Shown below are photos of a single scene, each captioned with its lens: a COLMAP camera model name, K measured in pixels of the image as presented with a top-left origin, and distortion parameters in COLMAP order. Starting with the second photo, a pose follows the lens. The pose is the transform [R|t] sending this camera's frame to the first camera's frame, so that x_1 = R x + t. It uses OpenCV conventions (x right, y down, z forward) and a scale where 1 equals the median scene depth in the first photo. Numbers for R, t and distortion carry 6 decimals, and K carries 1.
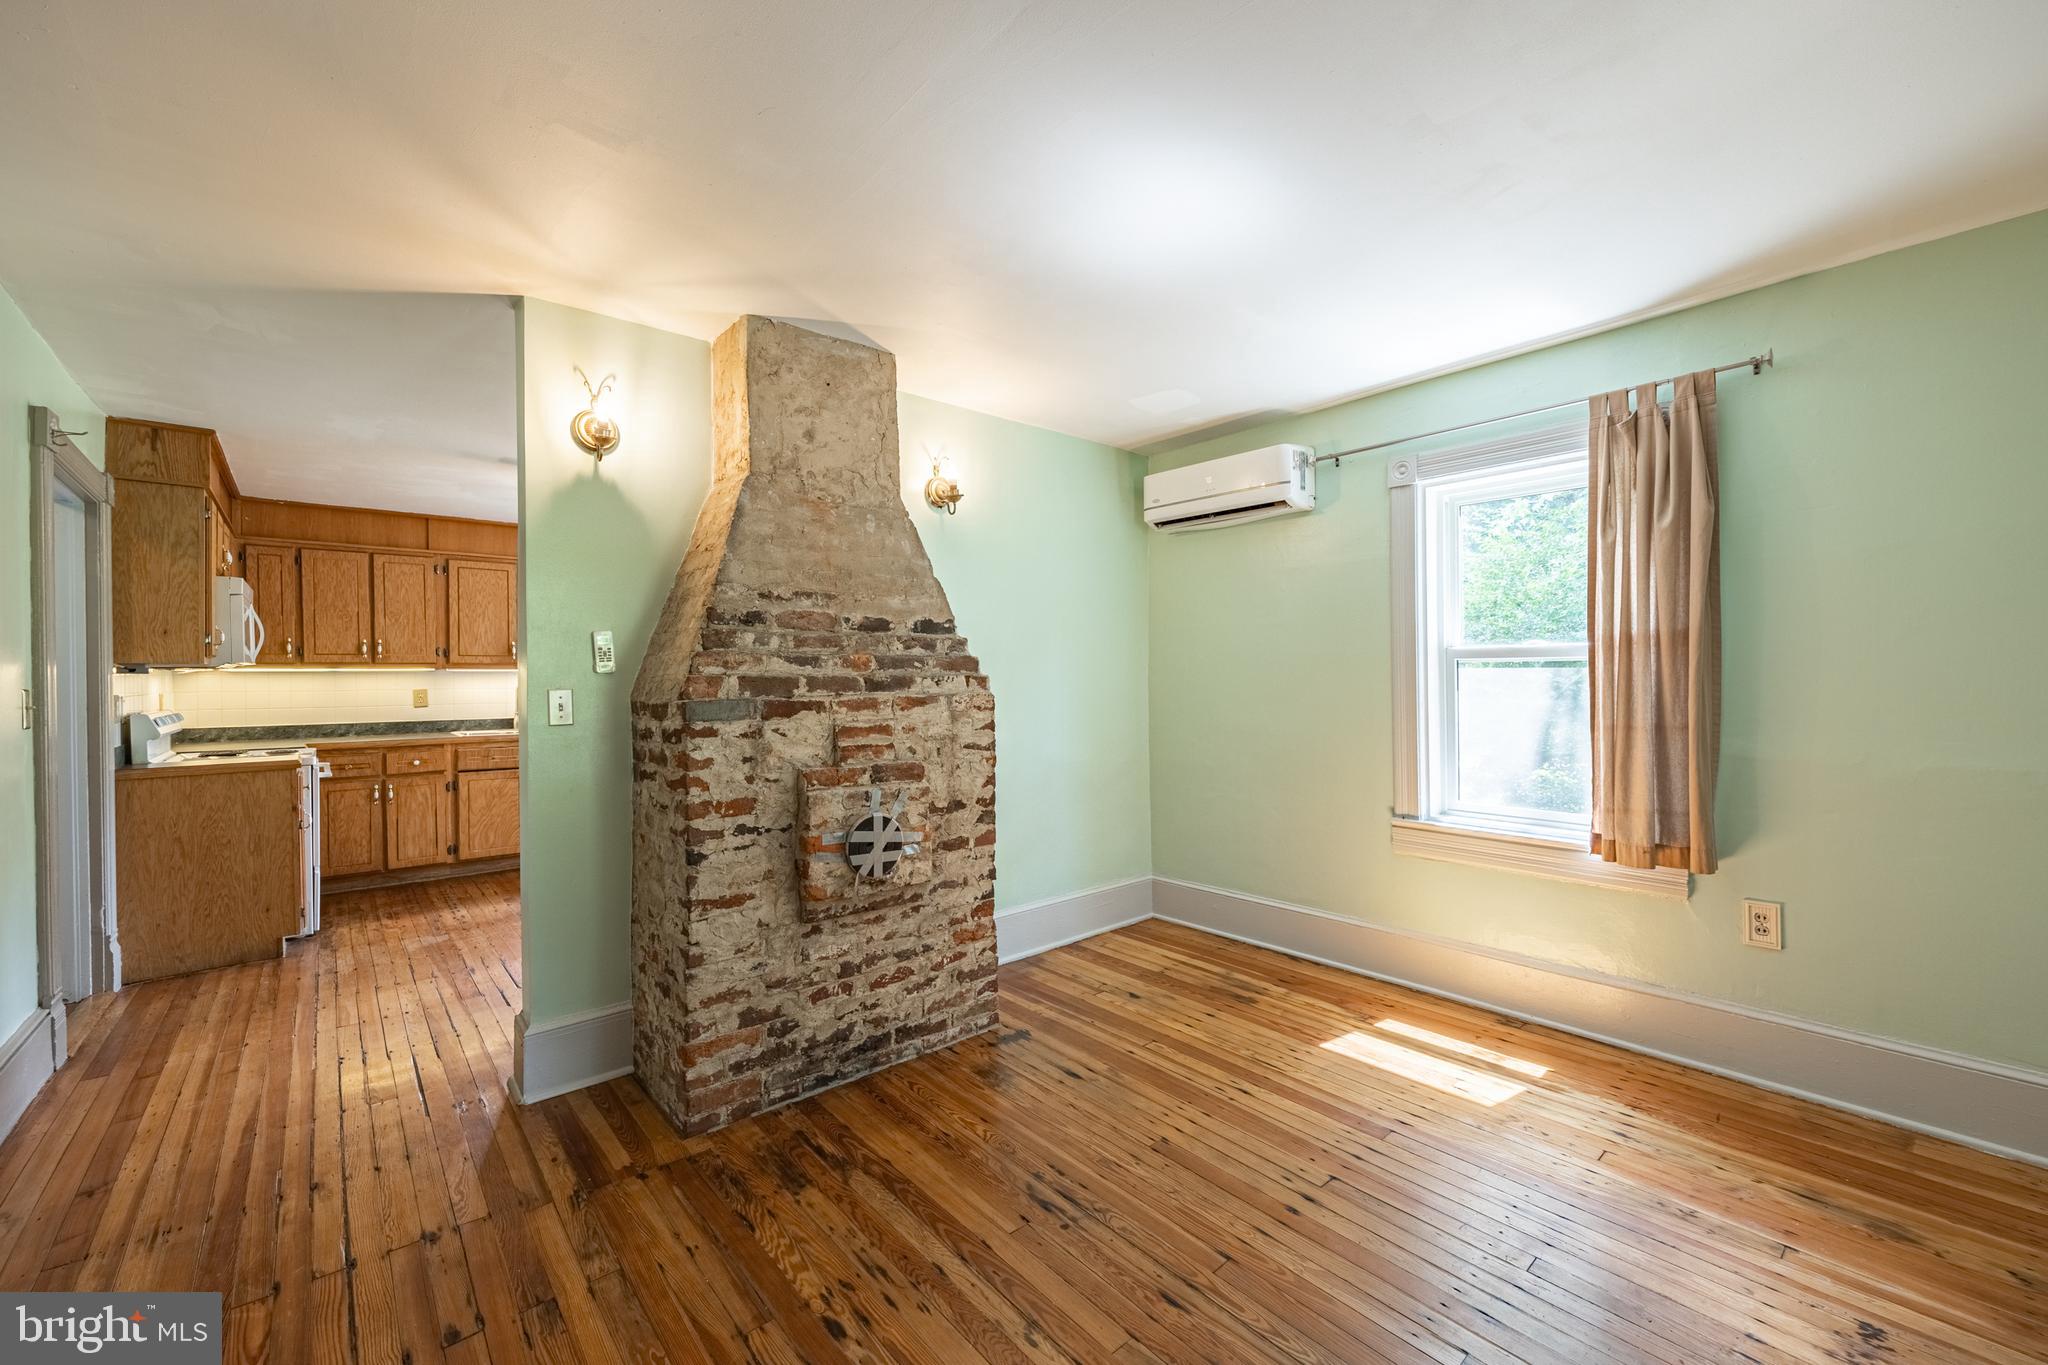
lens RADIAL K [[823.9, 0, 1024.0], [0, 823.9, 679.4], [0, 0, 1]] dist [0.002253, 0.000161]
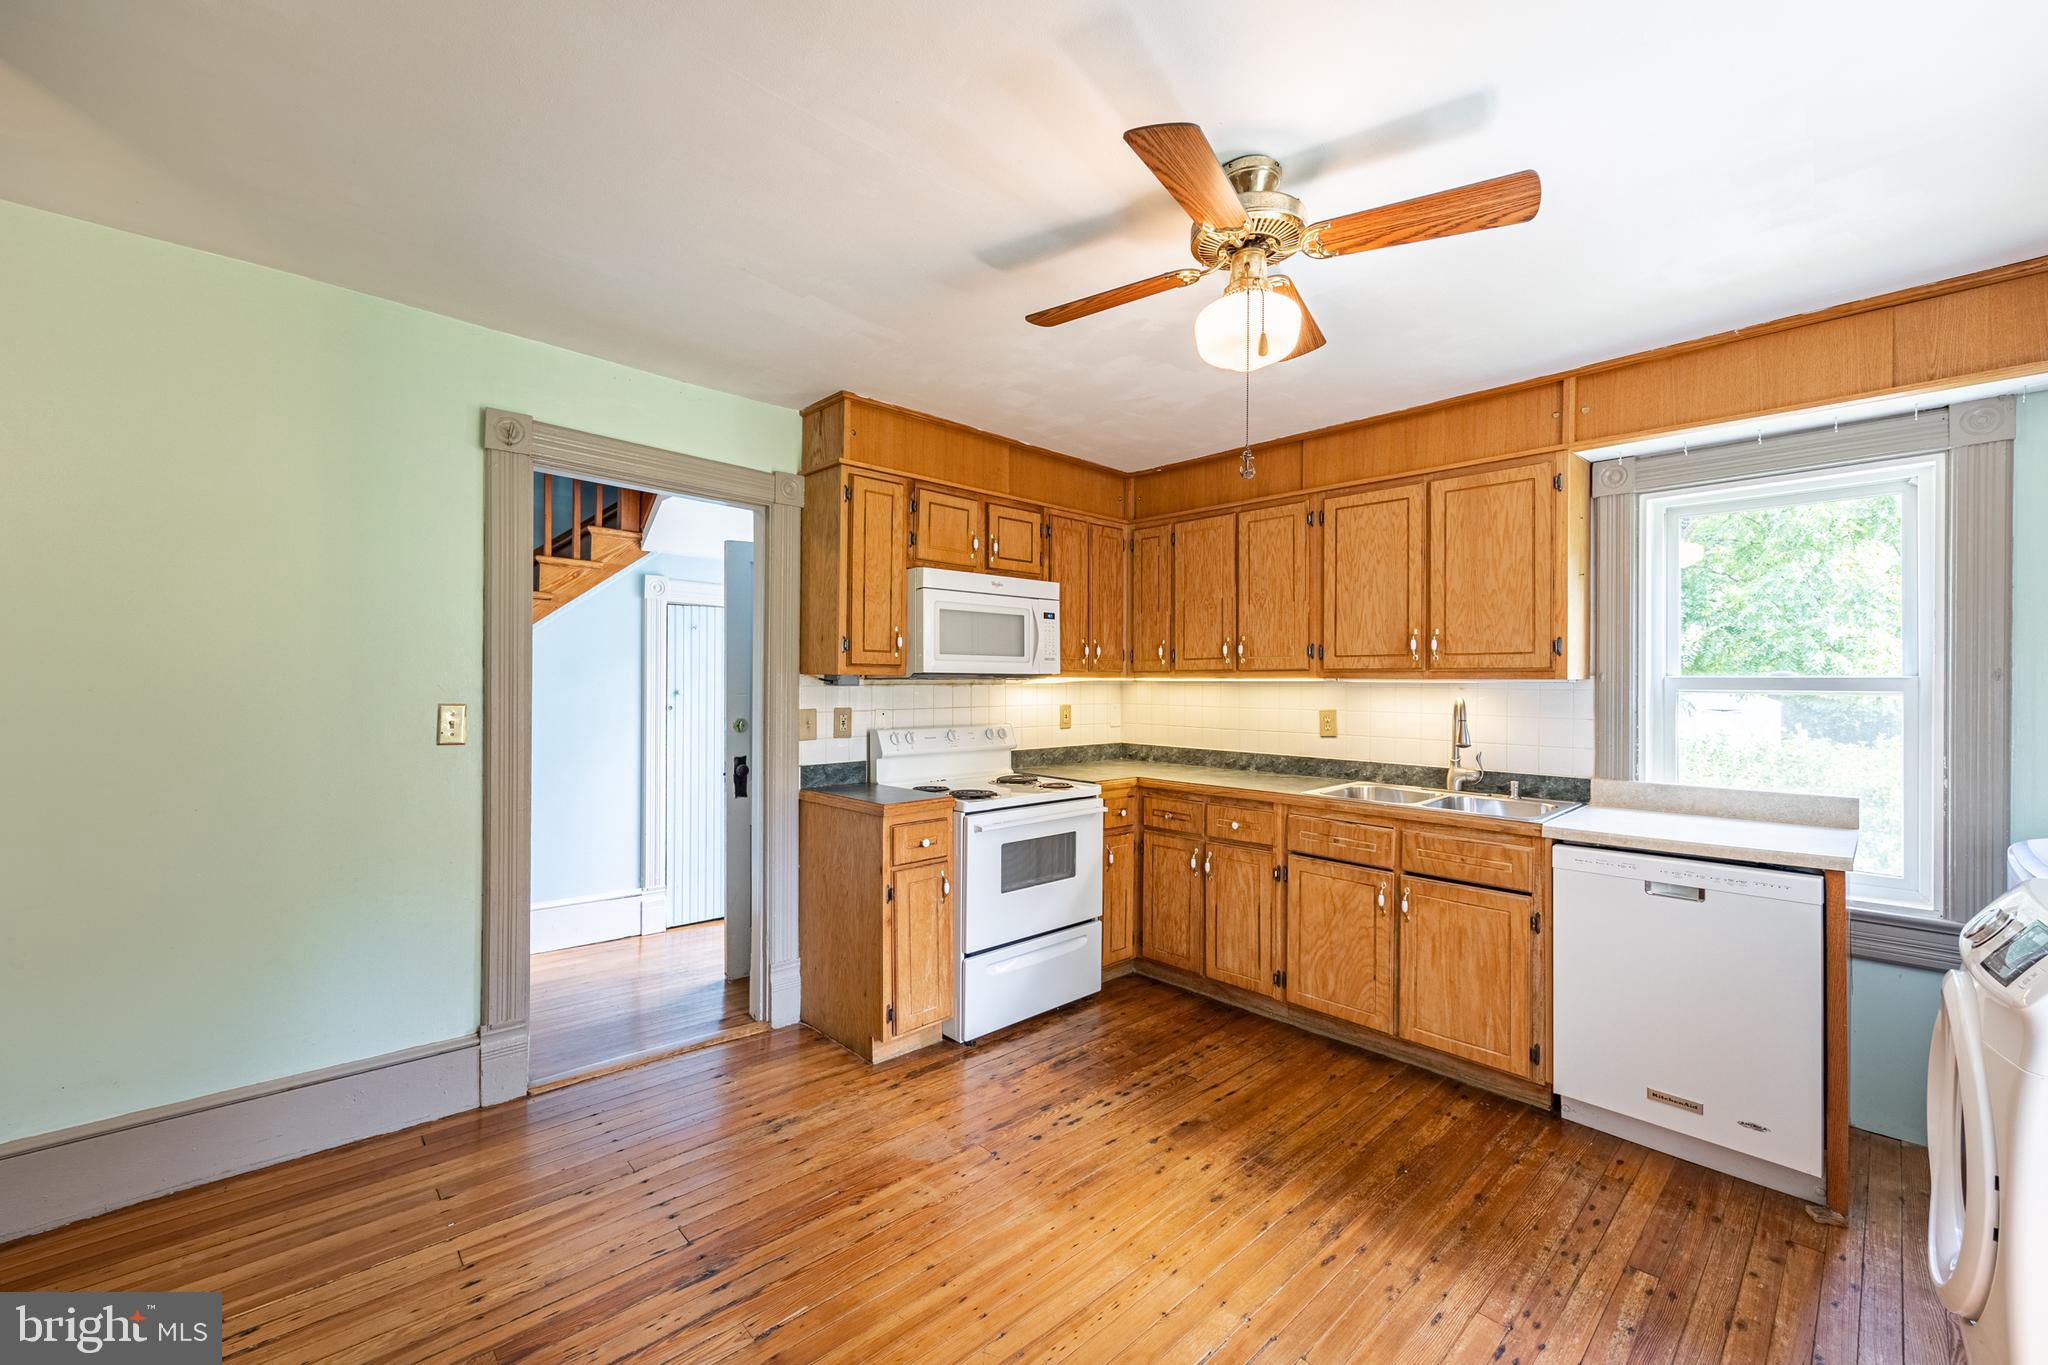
lens RADIAL K [[823.9, 0, 1023.9], [0, 823.9, 687.0], [0, 0, 1]] dist [0.002253, 0.000161]
pose [[0.041733, 0.014326, -0.999026, -0.102151], [-0.009034, 0.999862, 0.013961, -0.013924], [0.999088, 0.008443, 0.041857, 0.786582]]
